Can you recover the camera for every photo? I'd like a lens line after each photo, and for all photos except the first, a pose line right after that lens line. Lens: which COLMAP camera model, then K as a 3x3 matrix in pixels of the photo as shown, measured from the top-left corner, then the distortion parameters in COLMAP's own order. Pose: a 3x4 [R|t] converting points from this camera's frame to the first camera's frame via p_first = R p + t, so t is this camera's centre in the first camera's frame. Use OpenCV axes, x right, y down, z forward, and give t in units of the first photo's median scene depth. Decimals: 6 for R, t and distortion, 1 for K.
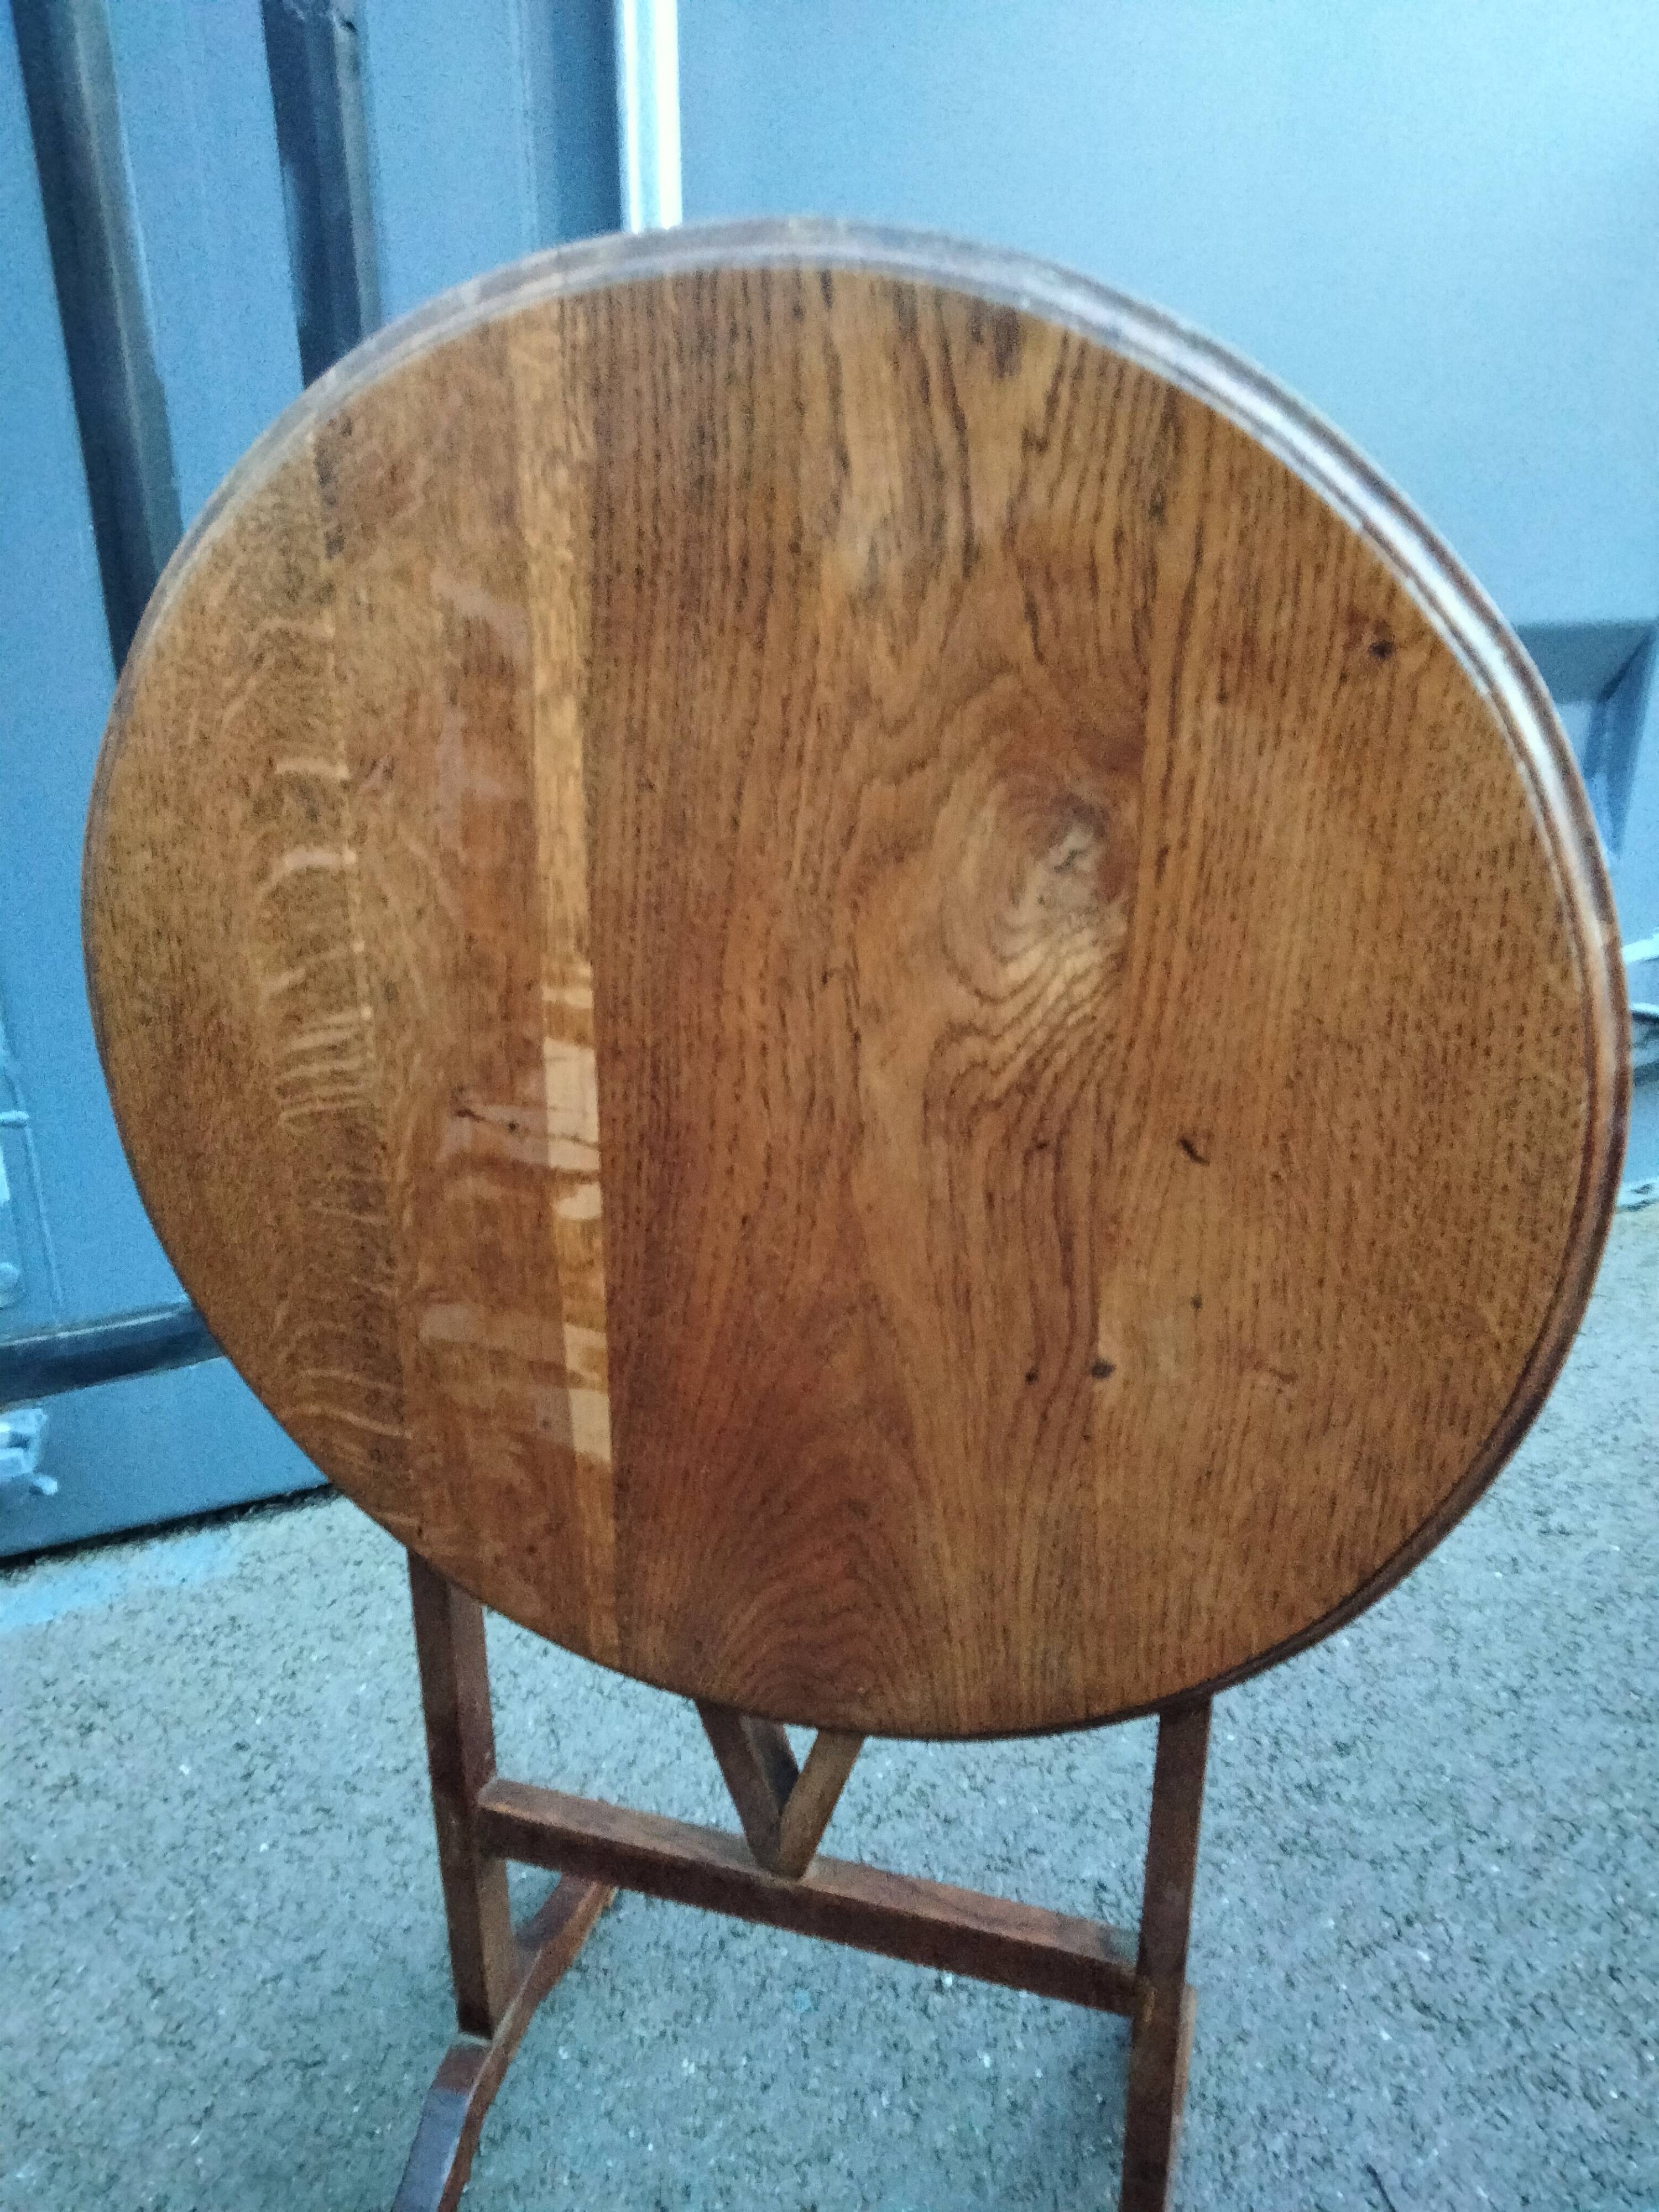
lens RADIAL K [[1645.0, 0, 841.3], [0, 1645.0, 1105.5], [0, 0, 1]] dist [-0.002234, 0.034165]
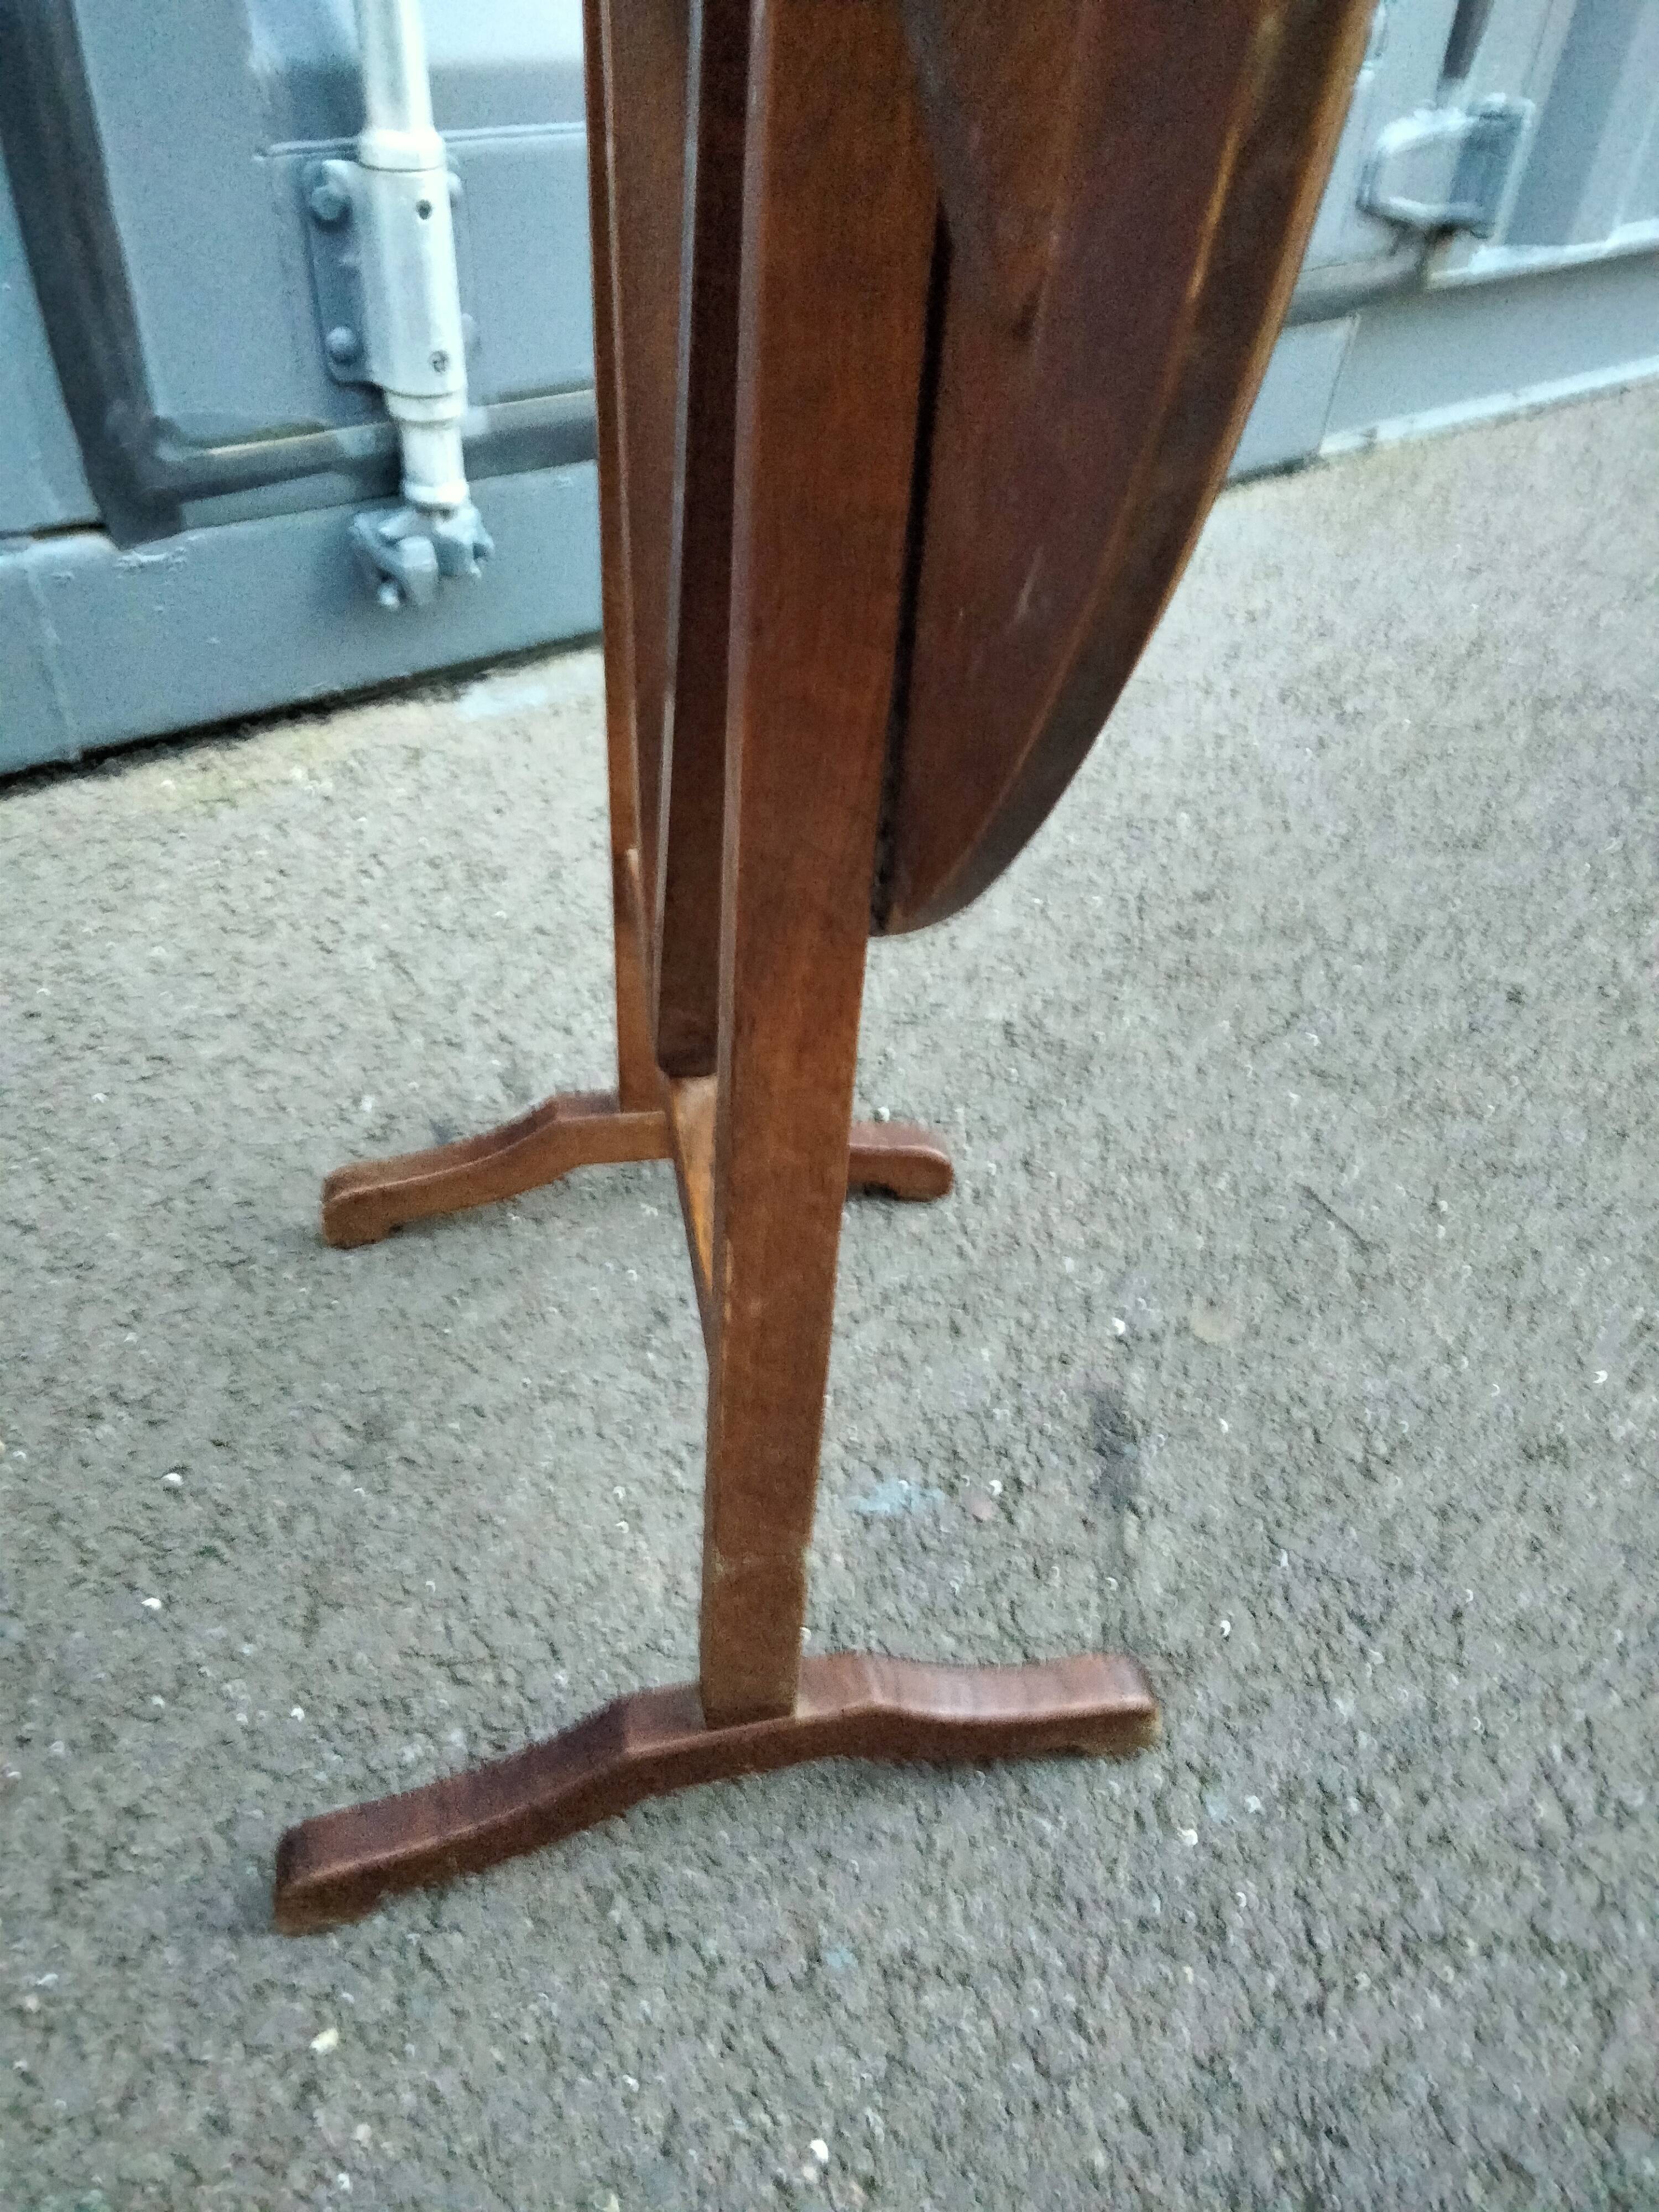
lens RADIAL K [[1662.8, 0, 829.5], [0, 1662.8, 1106.0], [0, 0, 1]] dist [0.047162, -0.044780]
pose [[0.967778, -0.125487, 0.218308, -0.184092], [0.054444, 0.950747, 0.305148, 0.220619], [-0.245848, -0.283430, 0.926945, 0.084186]]
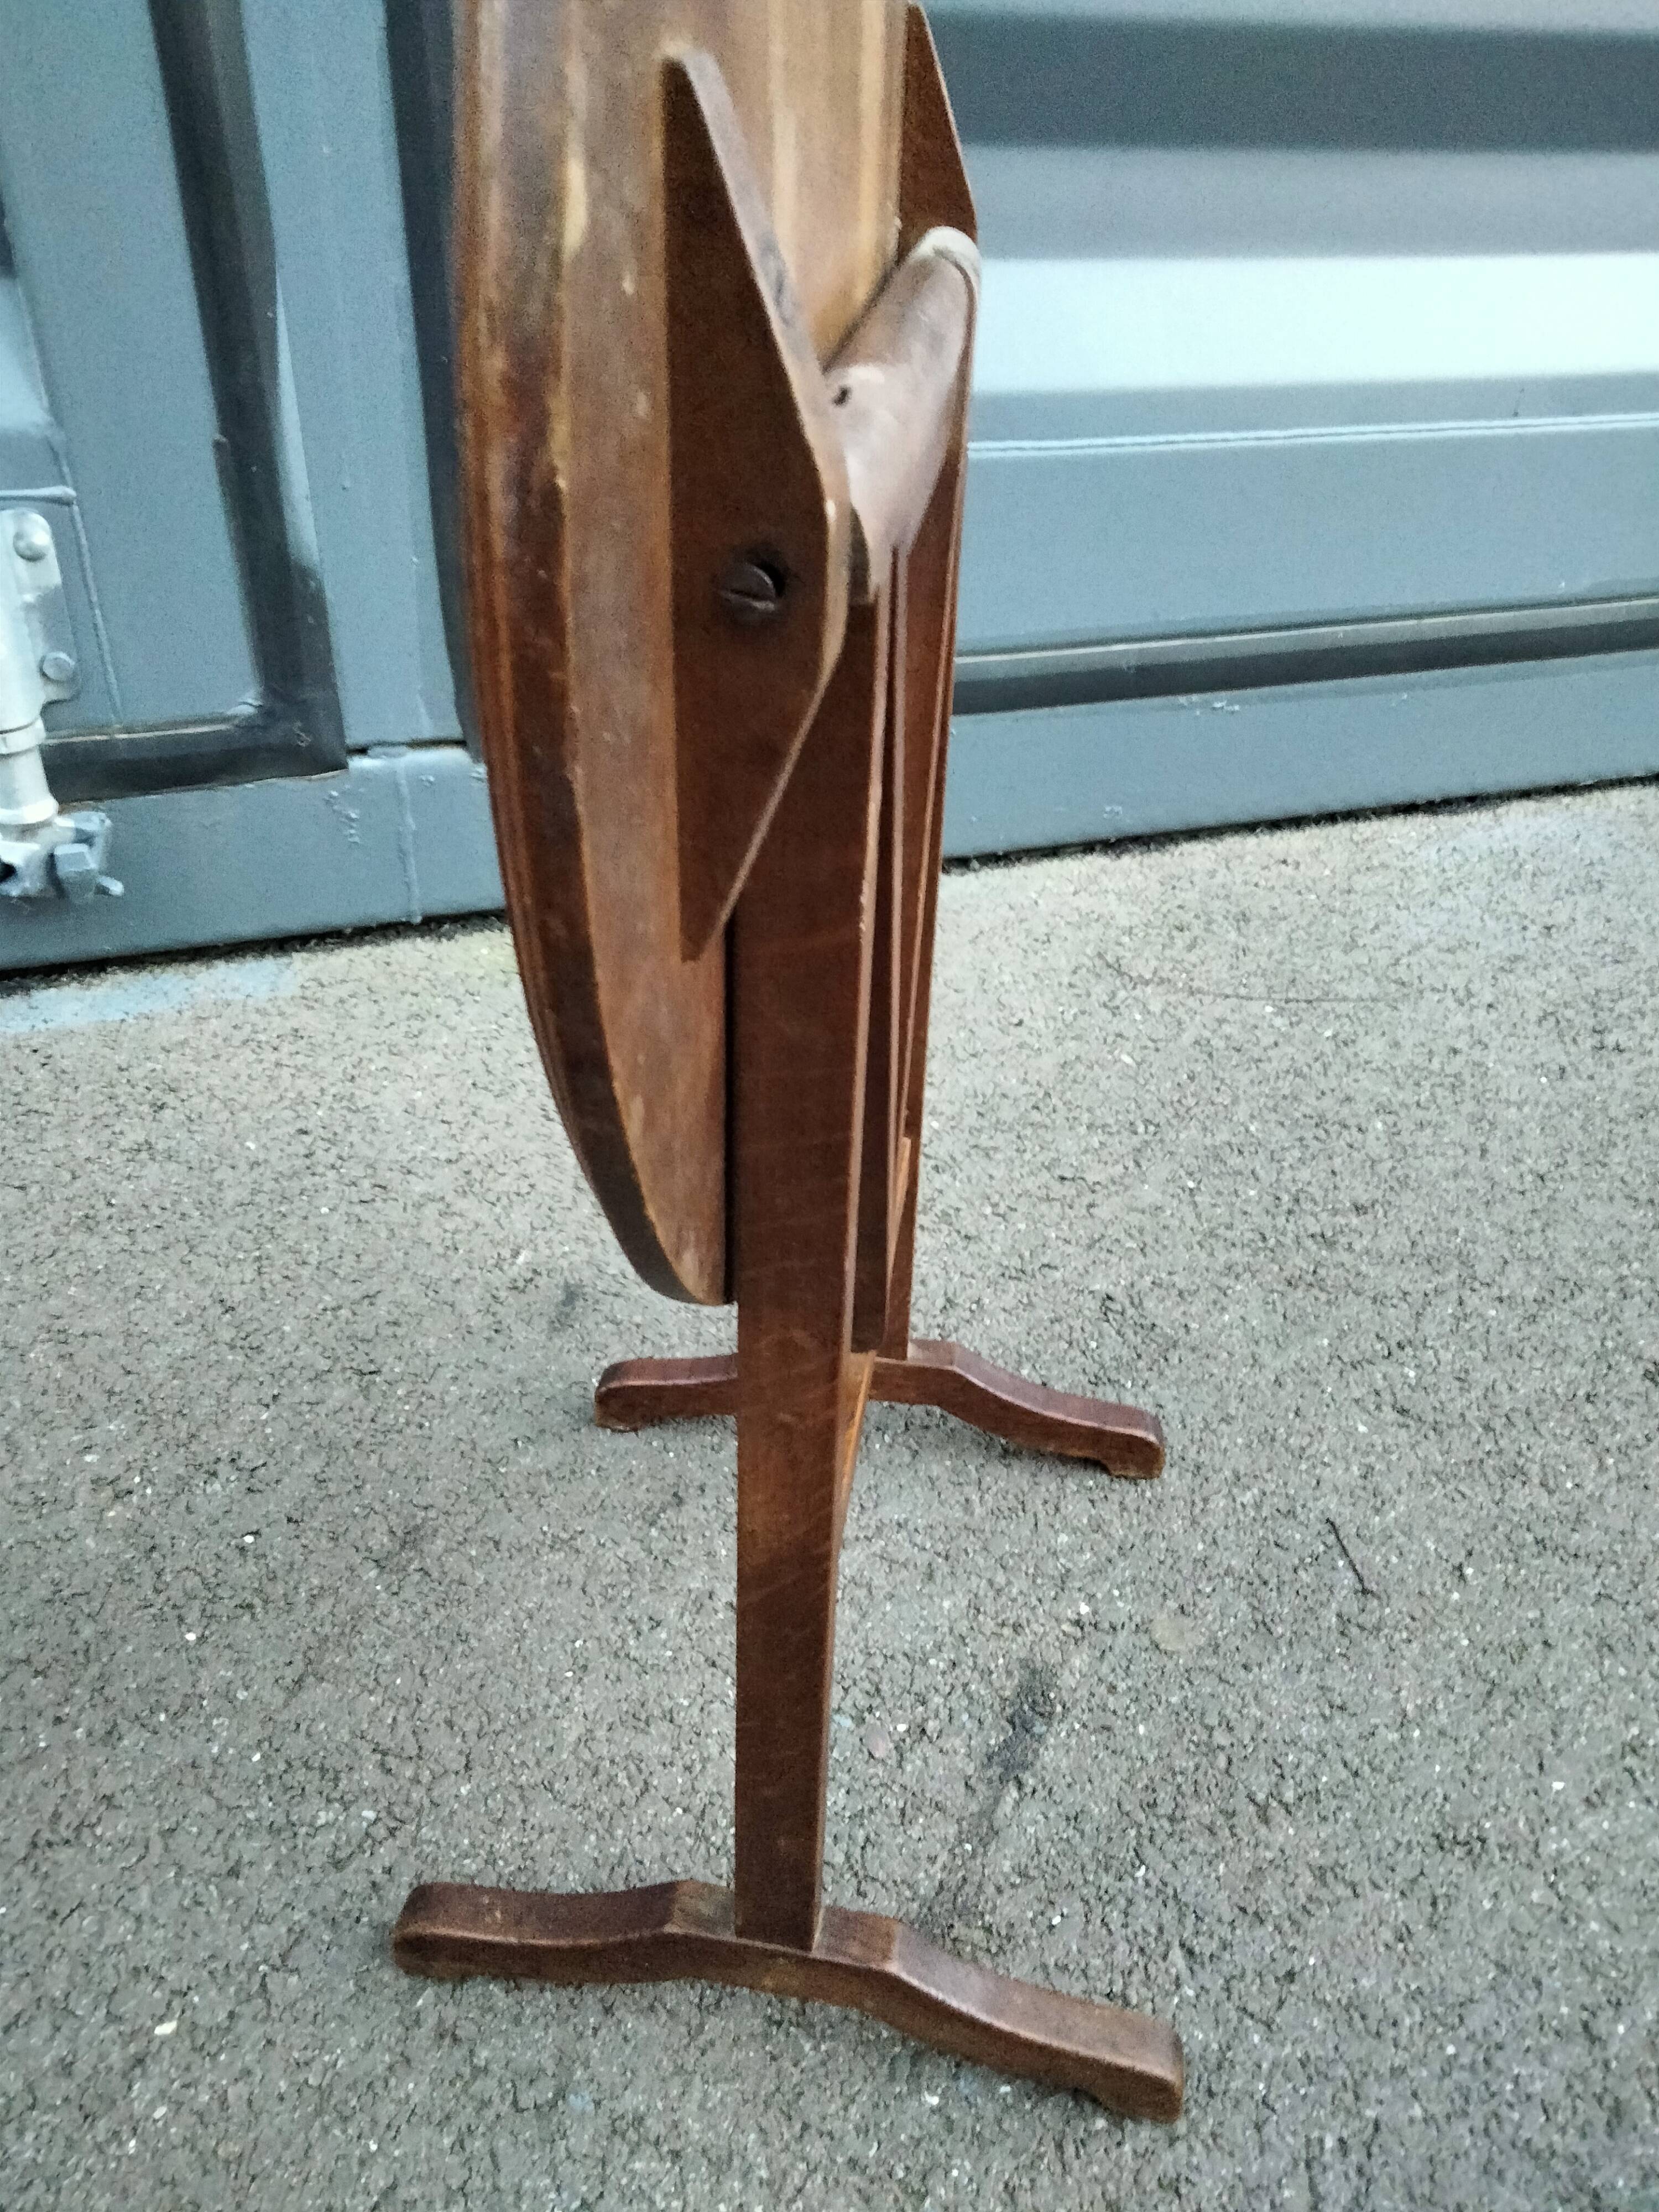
lens RADIAL K [[1677.1, 0, 842.6], [0, 1677.1, 1112.1], [0, 0, 1]] dist [0.031903, -0.010288]
pose [[0.996914, 0.067378, -0.040273, 0.024886], [-0.056971, 0.974001, 0.219265, 0.141561], [0.053999, -0.216294, 0.974834, -0.029656]]
